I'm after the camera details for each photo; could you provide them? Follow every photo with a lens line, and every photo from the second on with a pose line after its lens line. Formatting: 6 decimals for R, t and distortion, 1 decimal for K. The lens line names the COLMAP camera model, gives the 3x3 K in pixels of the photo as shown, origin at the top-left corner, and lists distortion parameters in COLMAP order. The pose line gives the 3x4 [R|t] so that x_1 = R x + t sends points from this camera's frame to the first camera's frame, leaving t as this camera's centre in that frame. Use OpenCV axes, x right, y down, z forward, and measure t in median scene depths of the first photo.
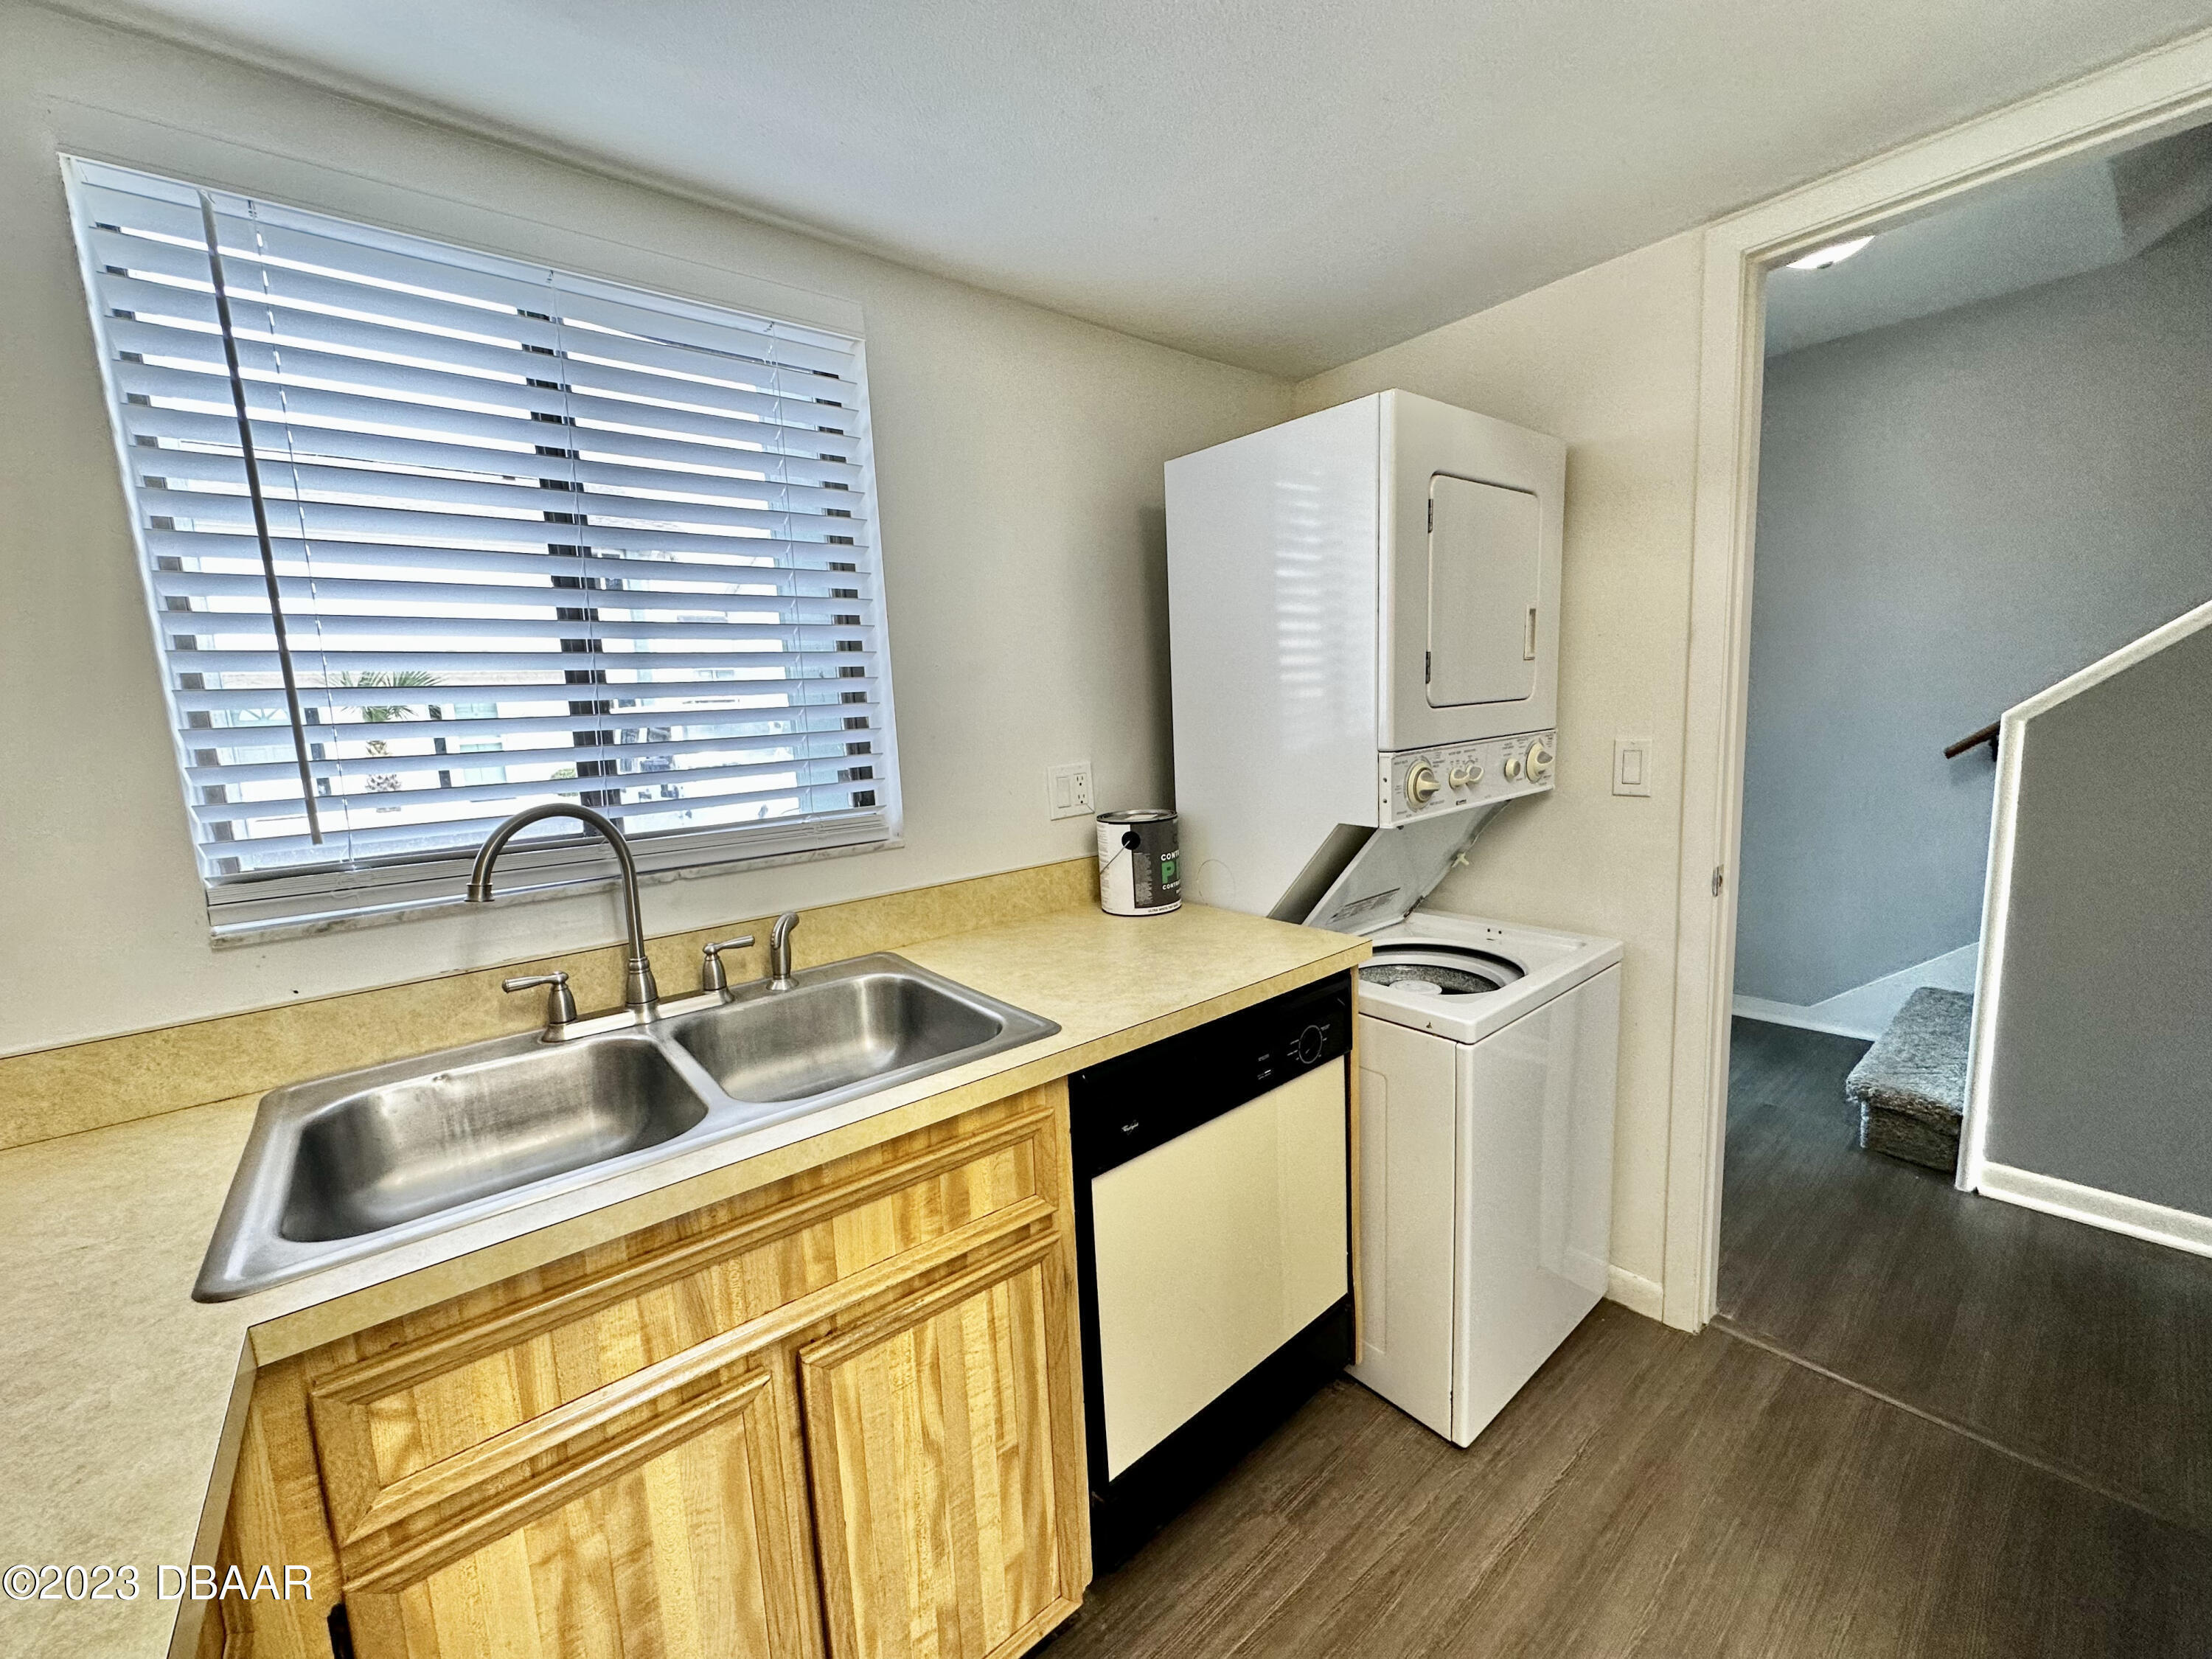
lens RADIAL K [[883.1, 0, 1108.9], [0, 883.1, 832.3], [0, 0, 1]] dist [-0.005895, 0.000968]
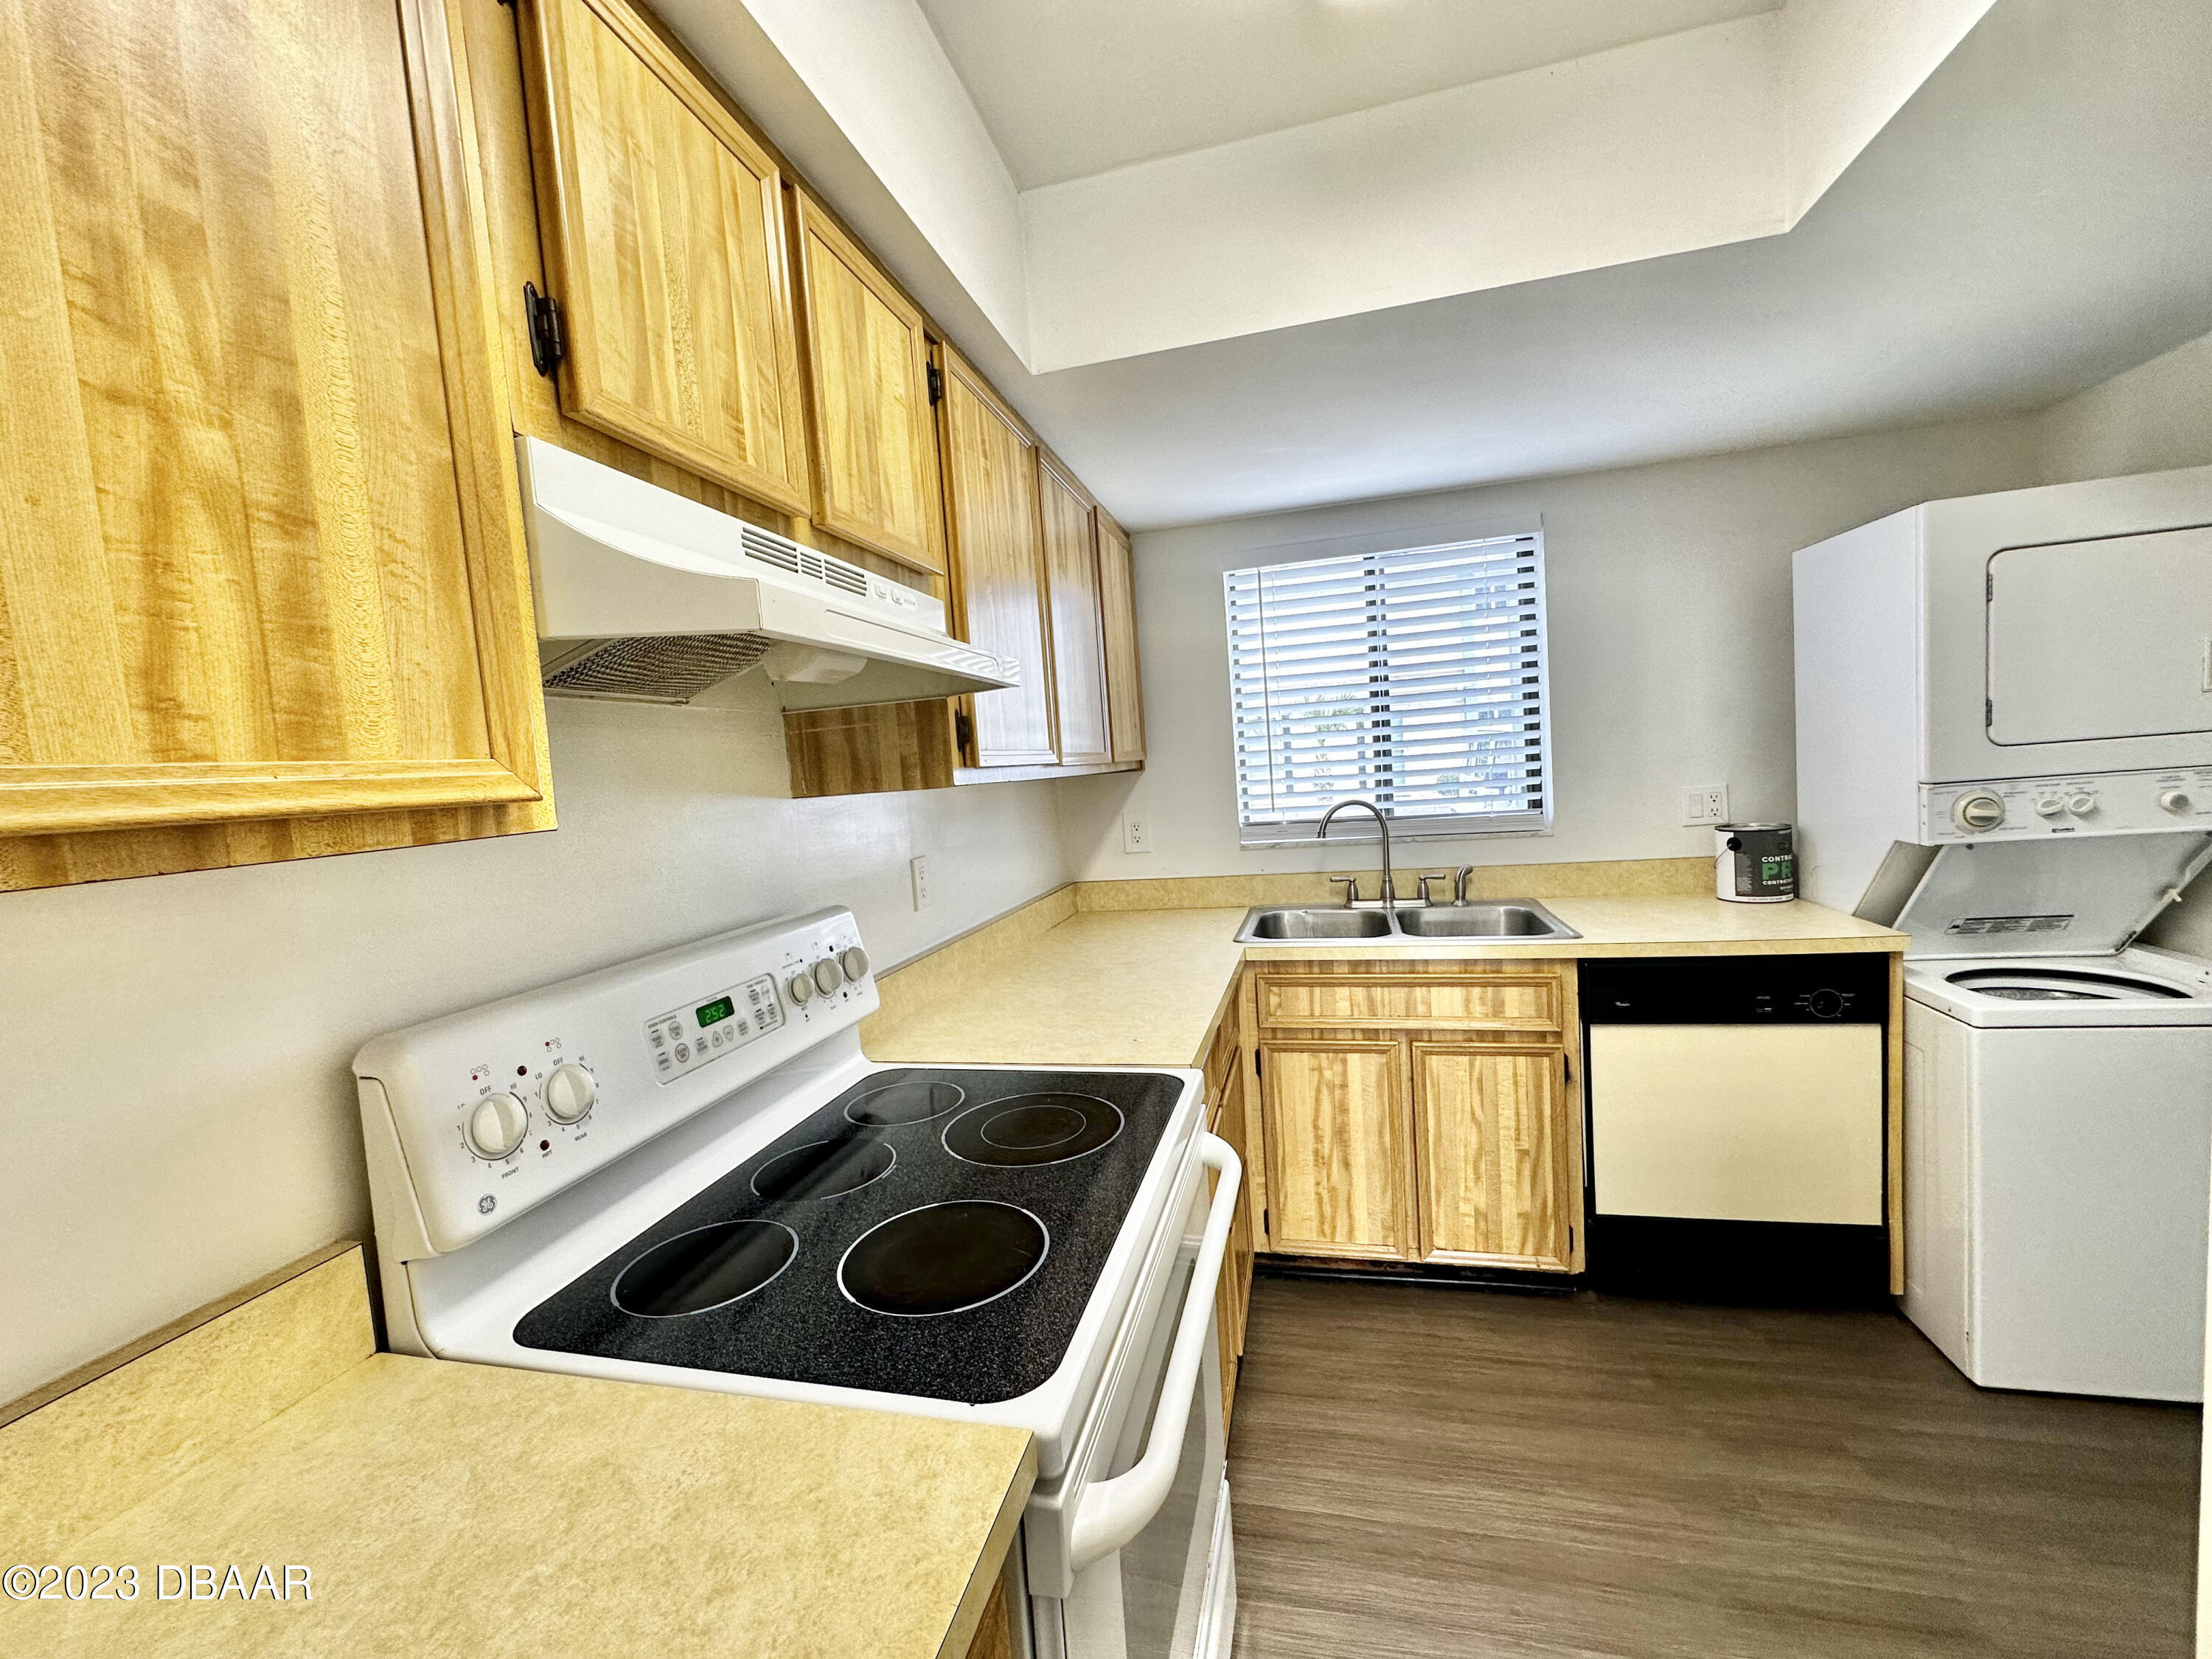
lens RADIAL K [[883.1, 0, 1107.8], [0, 883.1, 830.2], [0, 0, 1]] dist [-0.005895, 0.000968]
pose [[0.598517, 0.065997, -0.798387, 0.826593], [-0.069251, 0.997133, 0.030512, 0.021231], [0.798111, 0.037027, 0.601372, -0.883261]]
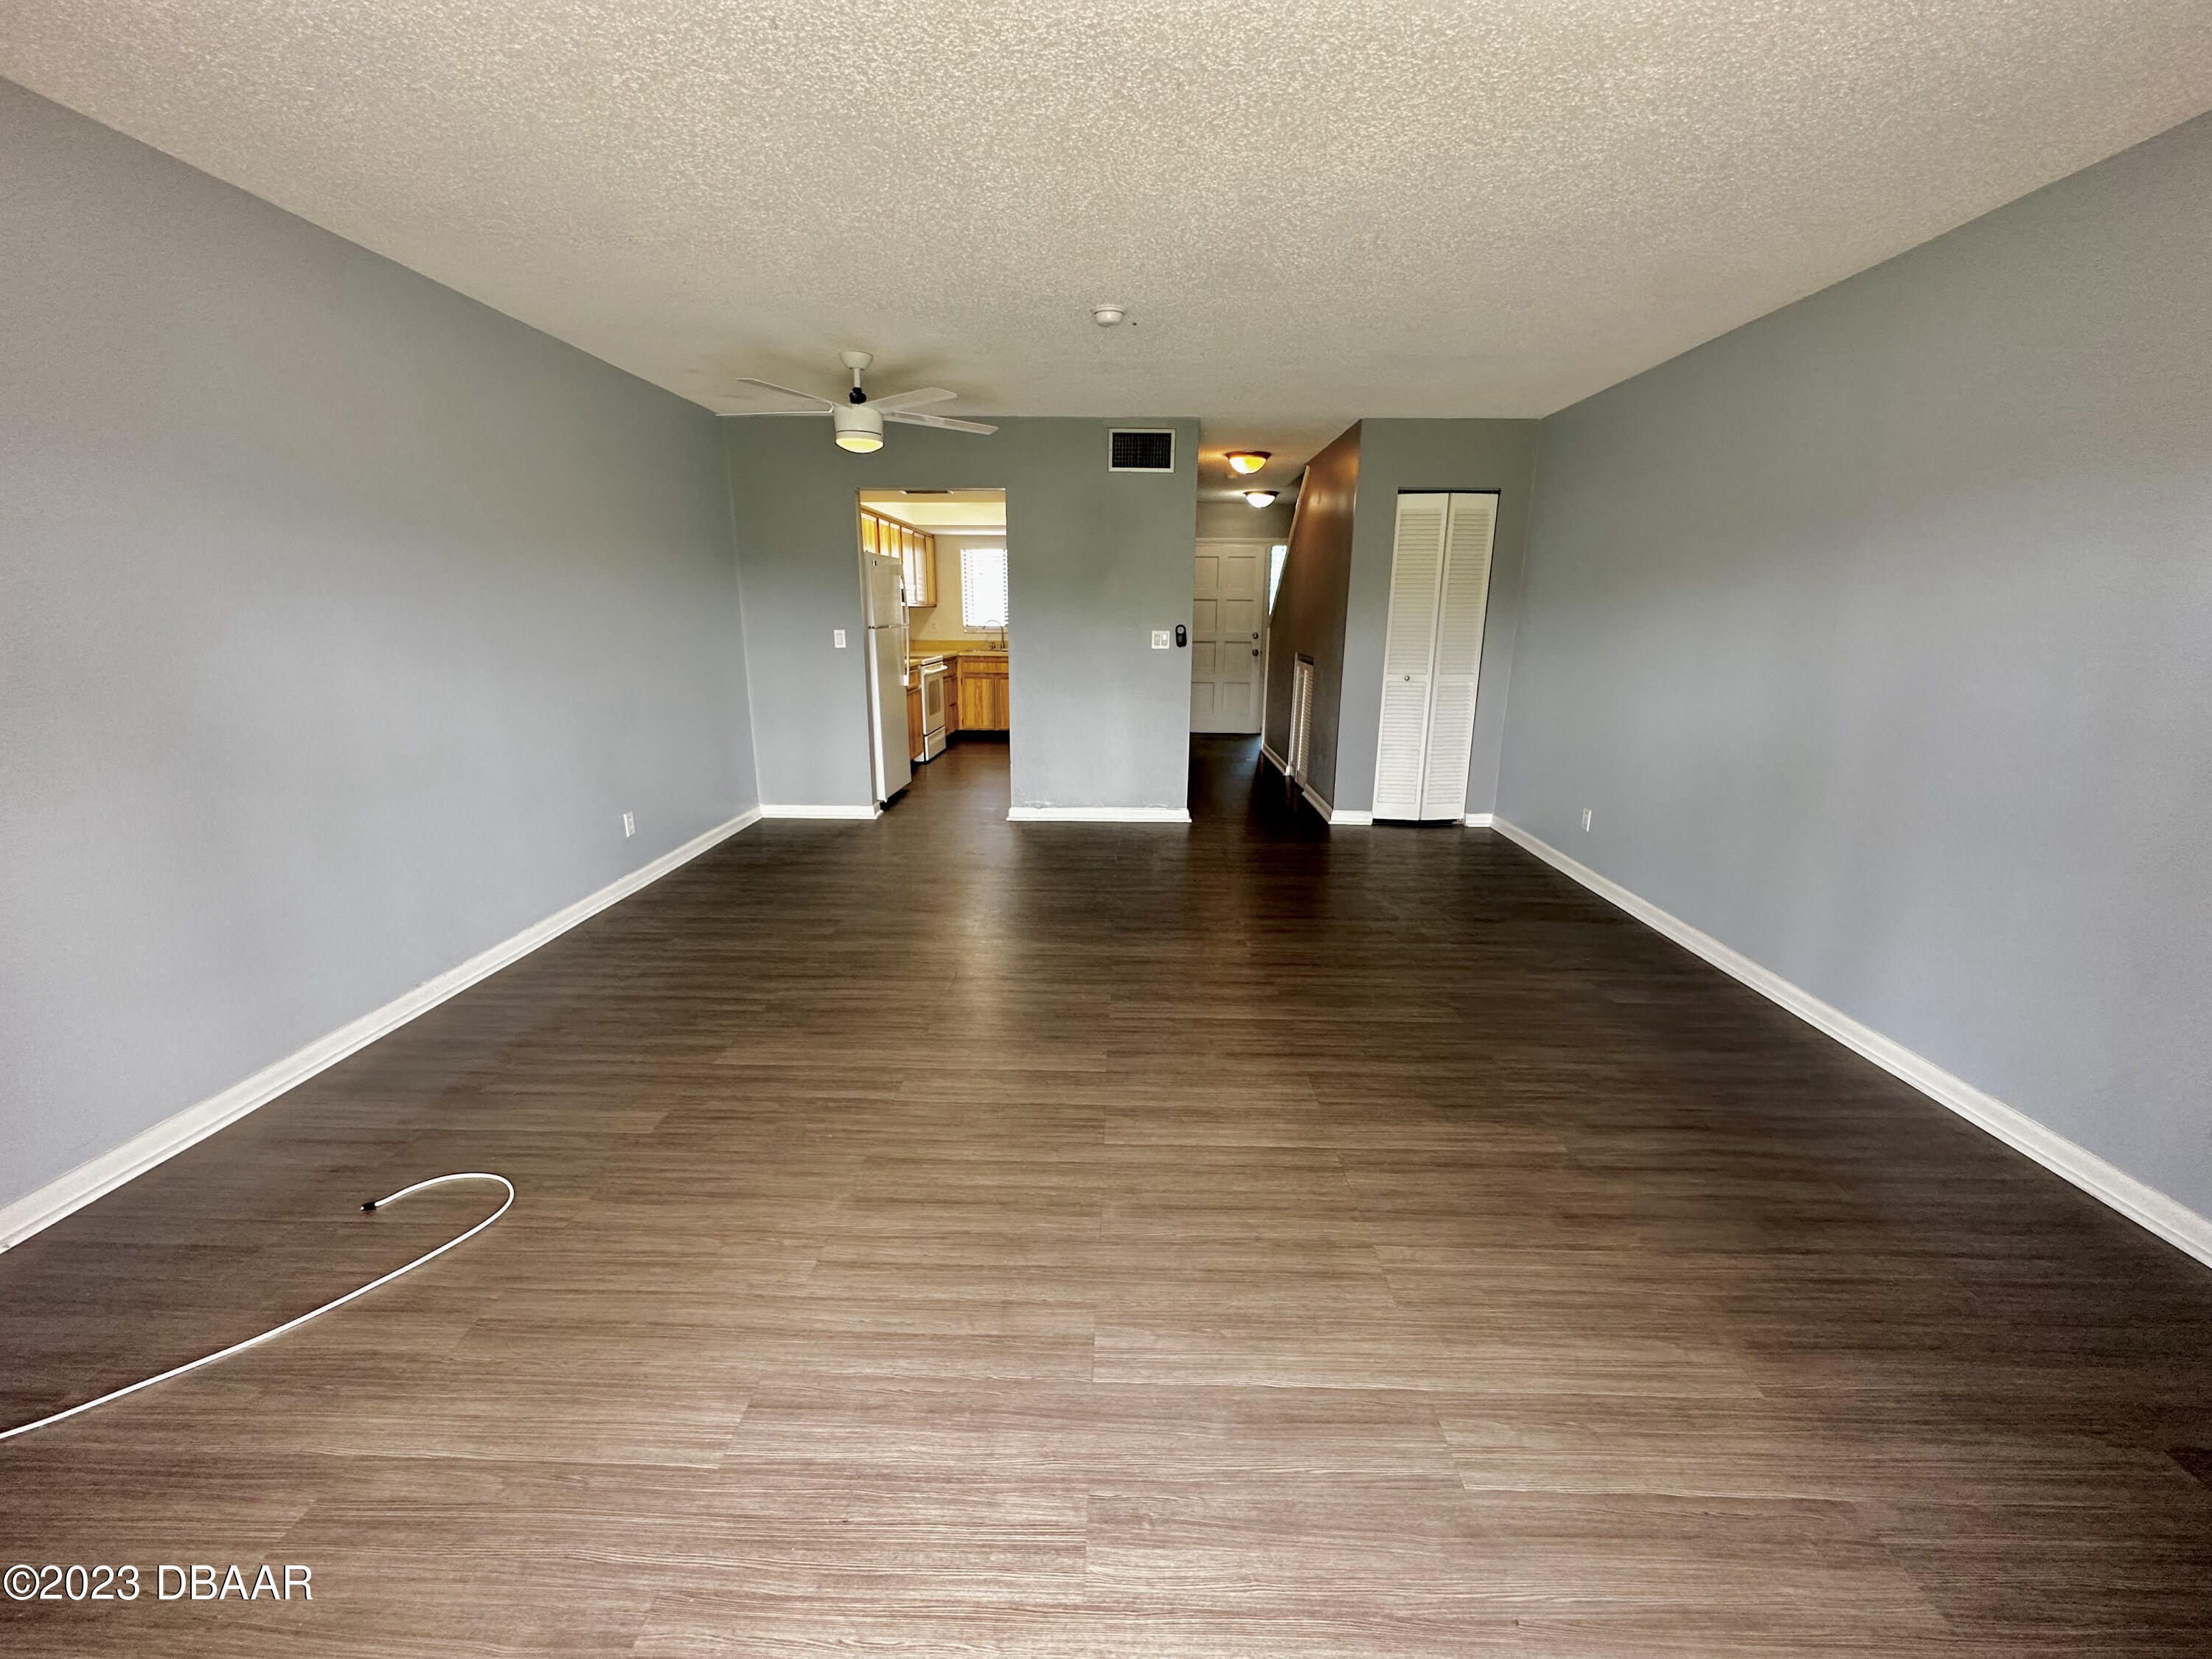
lens RADIAL K [[883.1, 0, 1106.7], [0, 883.1, 829.5], [0, 0, 1]] dist [-0.005895, 0.000968]
pose [[0.760199, 0.214091, -0.613403, 6.107672], [-0.135668, 0.975642, 0.172385, 0.329268], [0.635367, -0.047827, 0.770727, -5.163274]]
